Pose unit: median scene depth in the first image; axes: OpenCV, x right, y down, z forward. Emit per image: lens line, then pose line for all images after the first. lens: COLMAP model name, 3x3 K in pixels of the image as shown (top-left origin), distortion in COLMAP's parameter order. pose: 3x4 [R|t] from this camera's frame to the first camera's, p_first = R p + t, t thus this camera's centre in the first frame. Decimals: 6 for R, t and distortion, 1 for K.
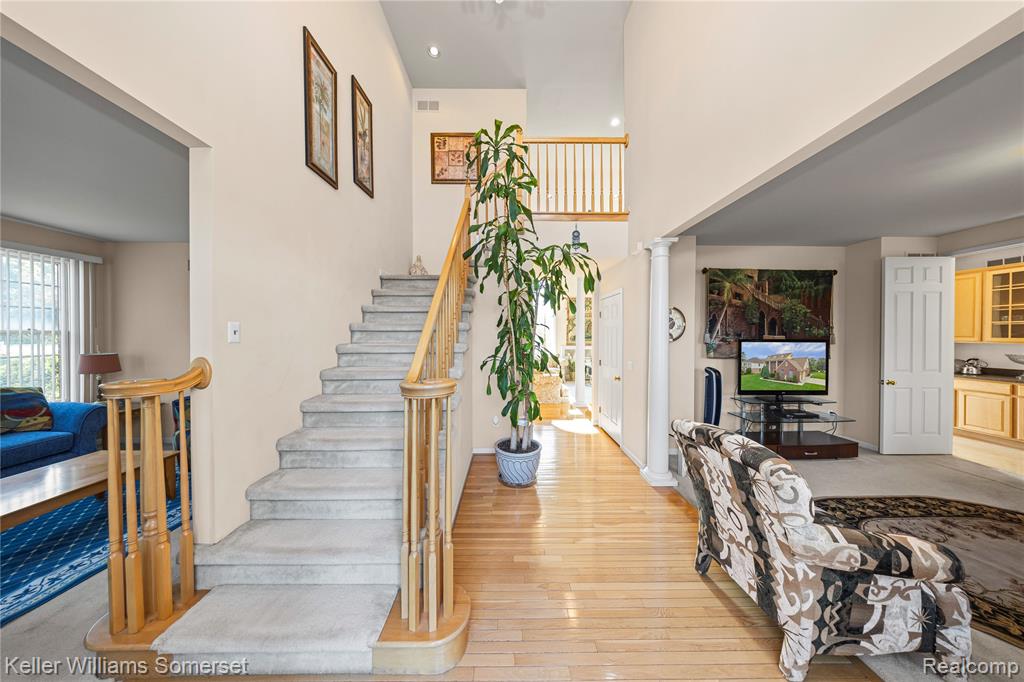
lens RADIAL K [[295.1, 0, 507.9], [0, 295.1, 336.6], [0, 0, 1]] dist [-0.003437, 0.000030]
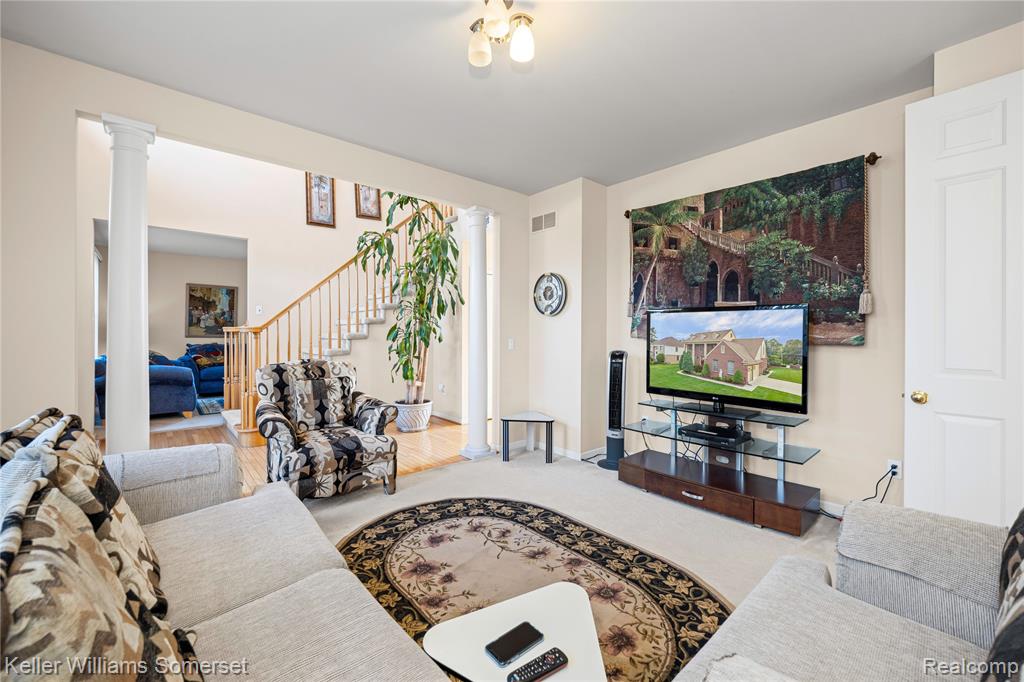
lens RADIAL K [[417.7, 0, 511.5], [0, 417.7, 333.0], [0, 0, 1]] dist [-0.002581, -0.000508]
pose [[0.646649, 0.005682, -0.762767, 1.303615], [-0.011474, 0.999932, -0.002279, 0.066939], [0.762701, 0.010225, 0.646670, 0.155054]]
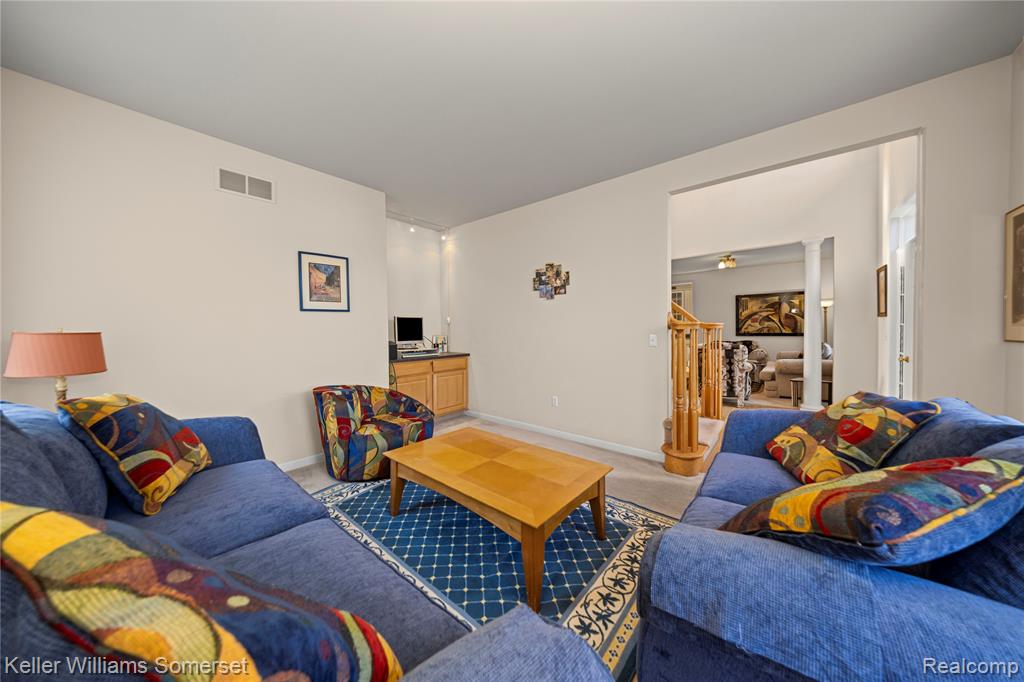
lens RADIAL K [[329.5, 0, 513.4], [0, 329.5, 333.7], [0, 0, 1]] dist [-0.001509, -0.000096]
pose [[0.654355, -0.017566, 0.755983, -1.201601], [0.016034, 0.999828, 0.009353, 0.067307], [-0.756017, 0.006001, 0.654524, 0.155350]]
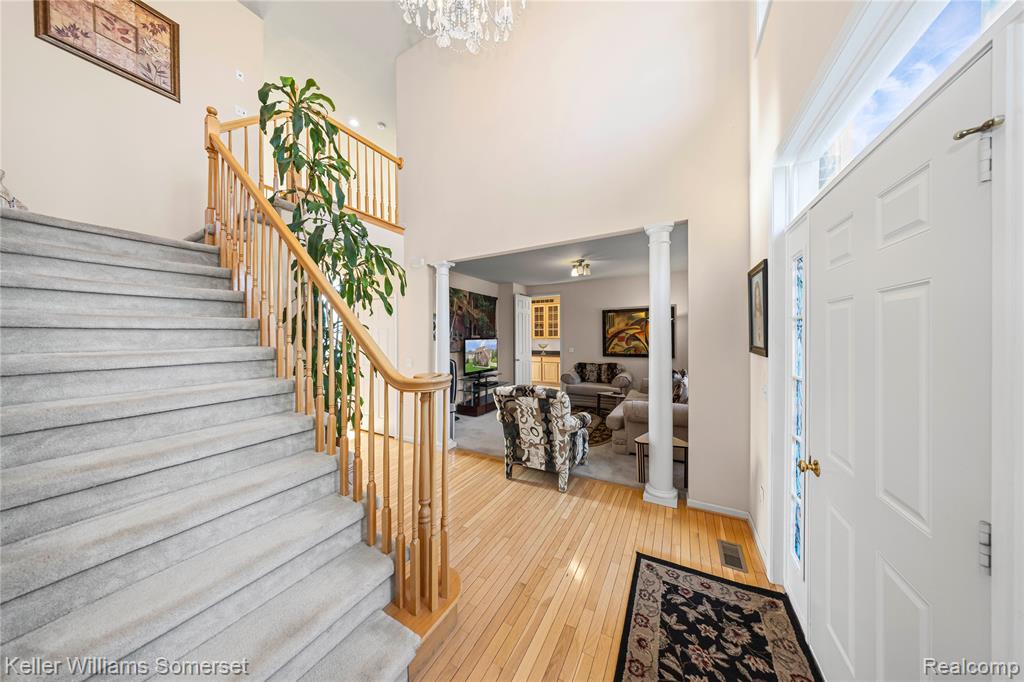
lens RADIAL K [[295.1, 0, 507.9], [0, 295.1, 336.6], [0, 0, 1]] dist [-0.003437, 0.000030]
pose [[0.506459, -0.005014, 0.862250, -0.358083], [0.013862, 0.999901, -0.002328, 0.007511], [-0.862153, 0.013132, 0.506478, 0.075214]]
